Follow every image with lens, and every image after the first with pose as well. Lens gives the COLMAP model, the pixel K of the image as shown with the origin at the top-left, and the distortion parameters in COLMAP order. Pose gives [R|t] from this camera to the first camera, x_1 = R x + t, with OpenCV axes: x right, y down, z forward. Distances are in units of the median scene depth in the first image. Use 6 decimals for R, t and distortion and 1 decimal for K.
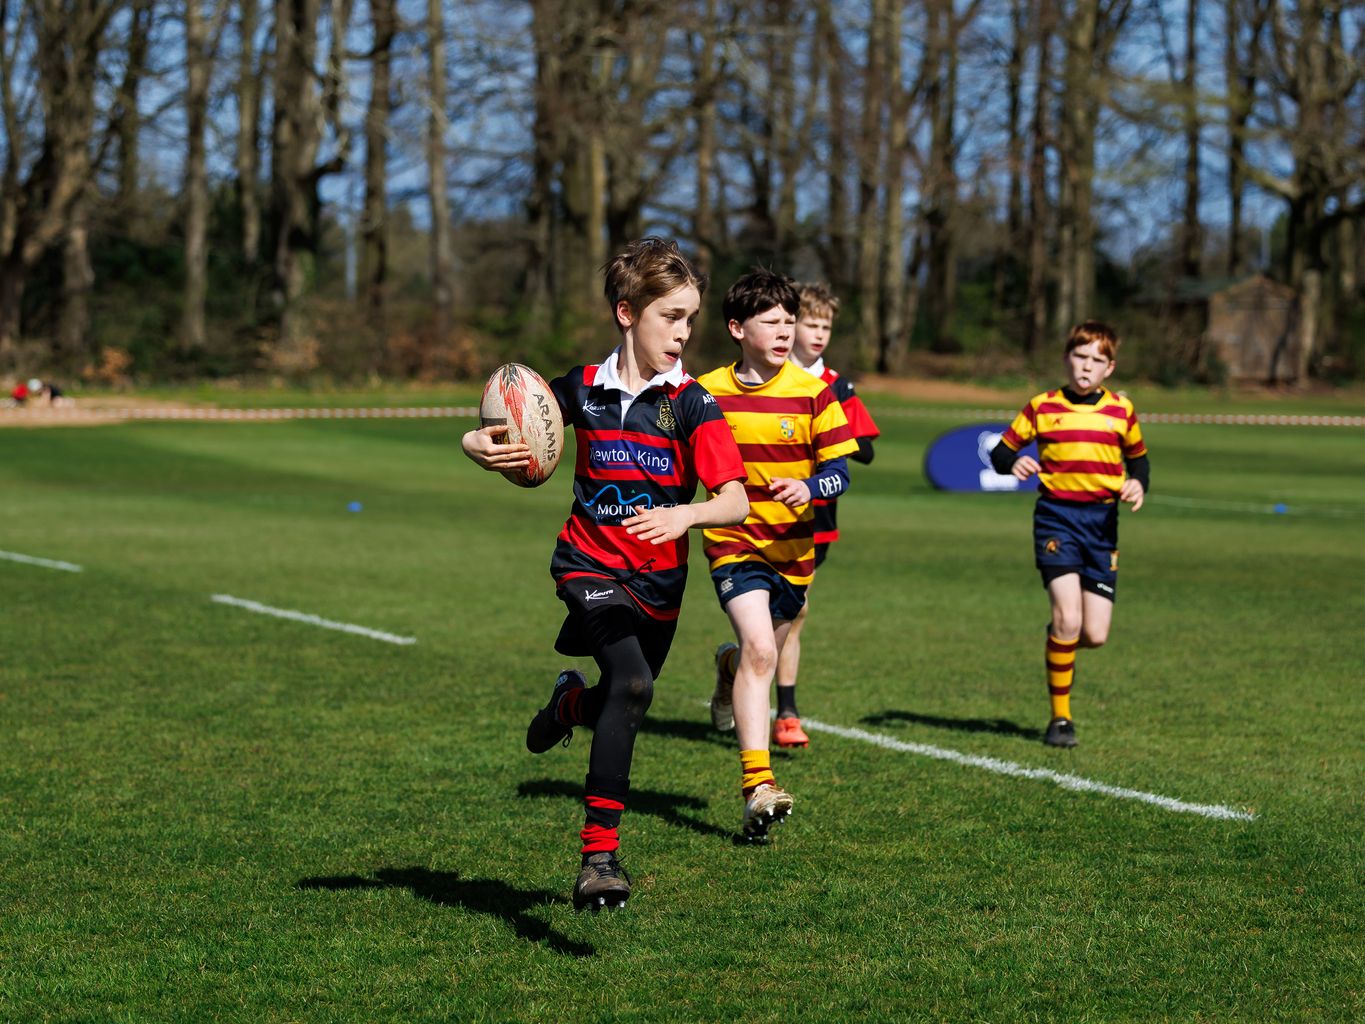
lens RADIAL K [[2965.1, 0, 692.4], [0, 2965.1, 524.1], [0, 0, 1]] dist [0.128153, 0.000000]
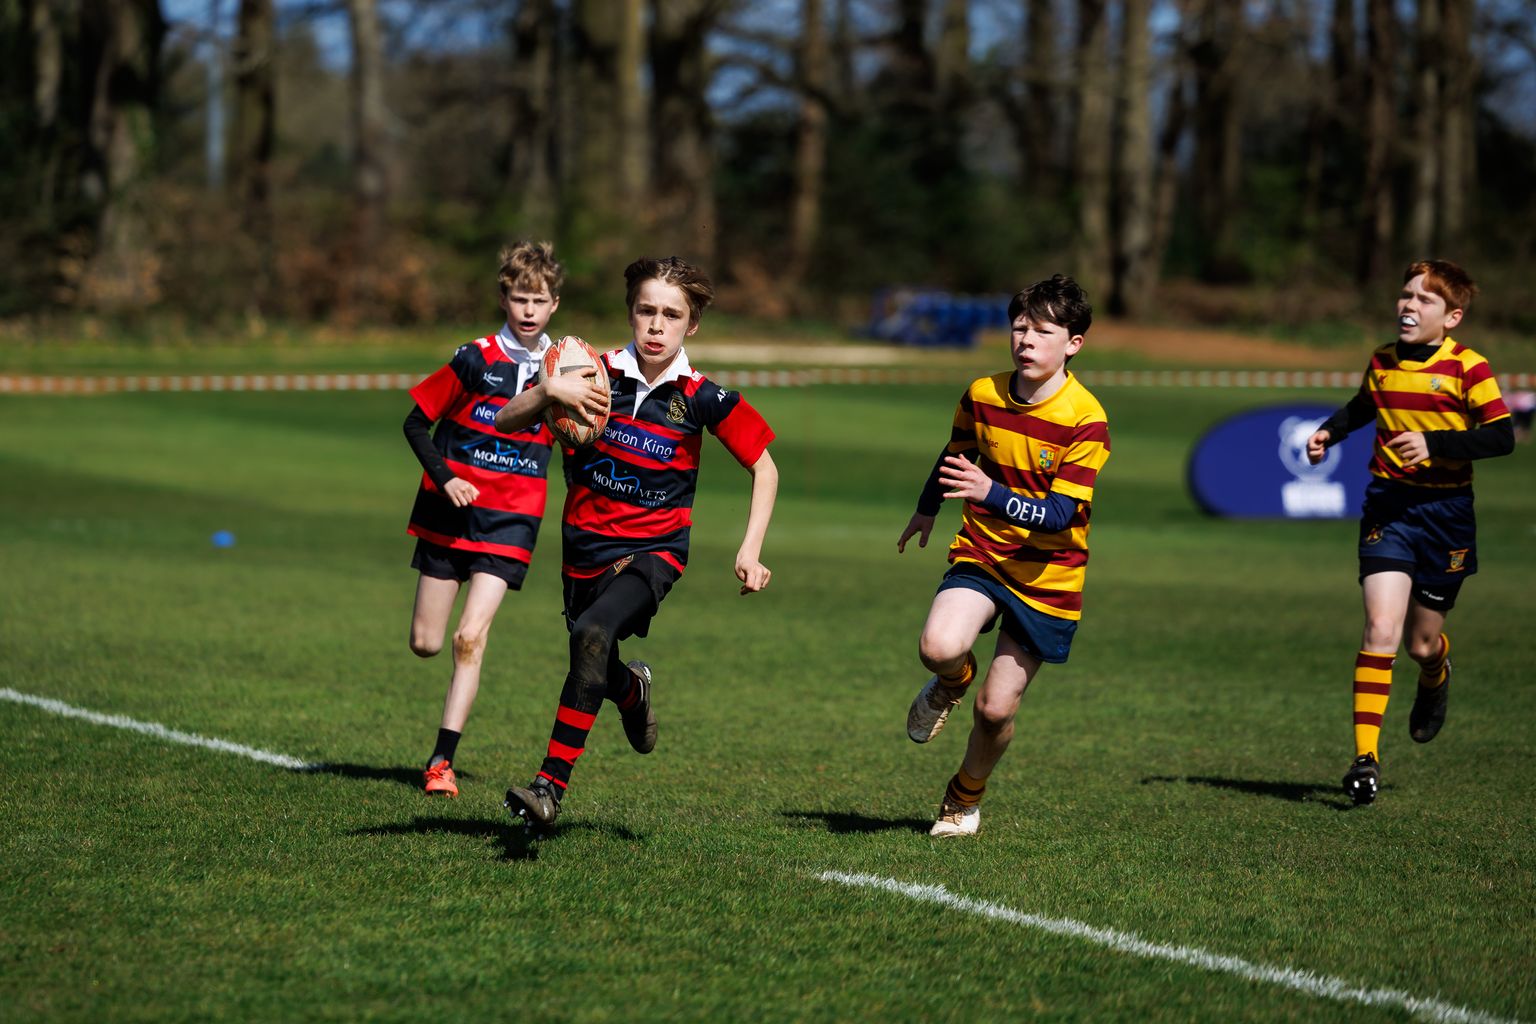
lens RADIAL K [[6841.4, 0, 762.1], [0, 6841.4, 507.4], [0, 0, 1]] dist [0.296306, 0.000000]
pose [[0.999752, 0.004264, 0.021845, -0.036218], [-0.003782, 0.999749, -0.022069, 0.017348], [-0.021934, 0.021981, 0.999518, -0.360780]]
